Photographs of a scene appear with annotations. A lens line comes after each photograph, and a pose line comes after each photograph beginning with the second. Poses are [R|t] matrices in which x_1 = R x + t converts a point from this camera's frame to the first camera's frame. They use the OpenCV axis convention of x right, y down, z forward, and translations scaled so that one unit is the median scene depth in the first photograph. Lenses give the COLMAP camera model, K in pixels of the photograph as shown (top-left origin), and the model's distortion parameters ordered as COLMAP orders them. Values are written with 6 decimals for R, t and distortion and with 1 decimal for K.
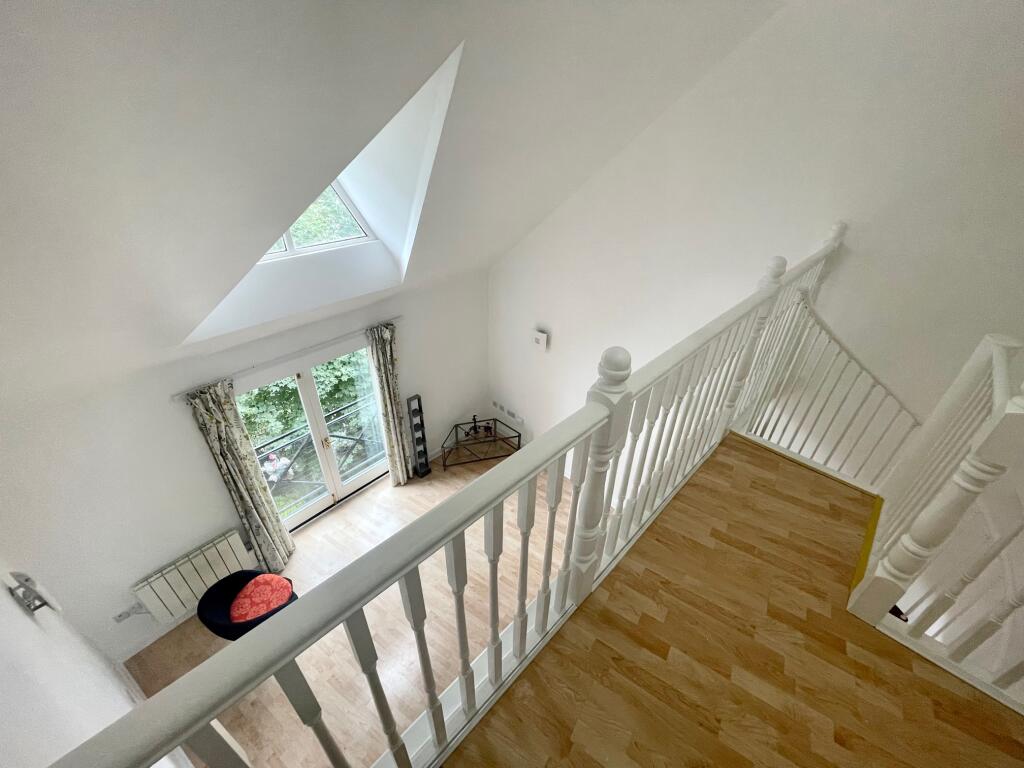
lens RADIAL K [[411.0, 0, 513.5], [0, 411.0, 380.0], [0, 0, 1]] dist [0.000056, 0.000289]
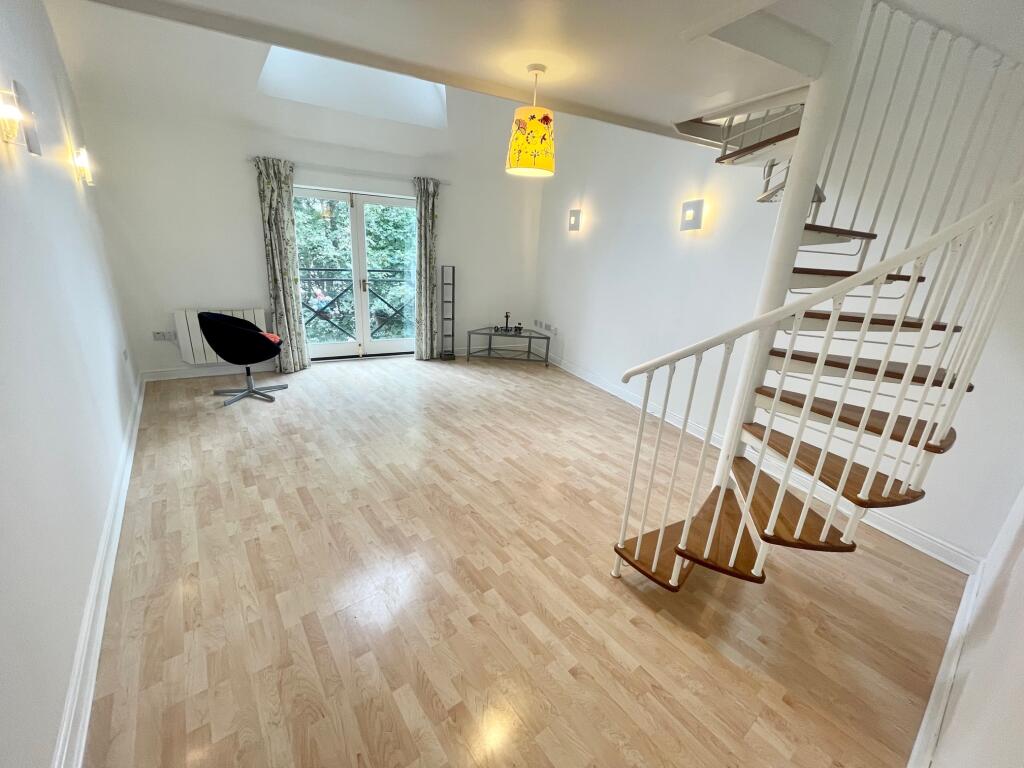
lens RADIAL K [[405.5, 0, 500.9], [0, 405.5, 381.7], [0, 0, 1]] dist [-0.014806, -0.000084]
pose [[0.946391, 0.113552, -0.302408, 0.252655], [-0.186860, 0.956090, -0.225777, 0.587024], [0.263492, 0.270181, 0.926053, 0.175669]]
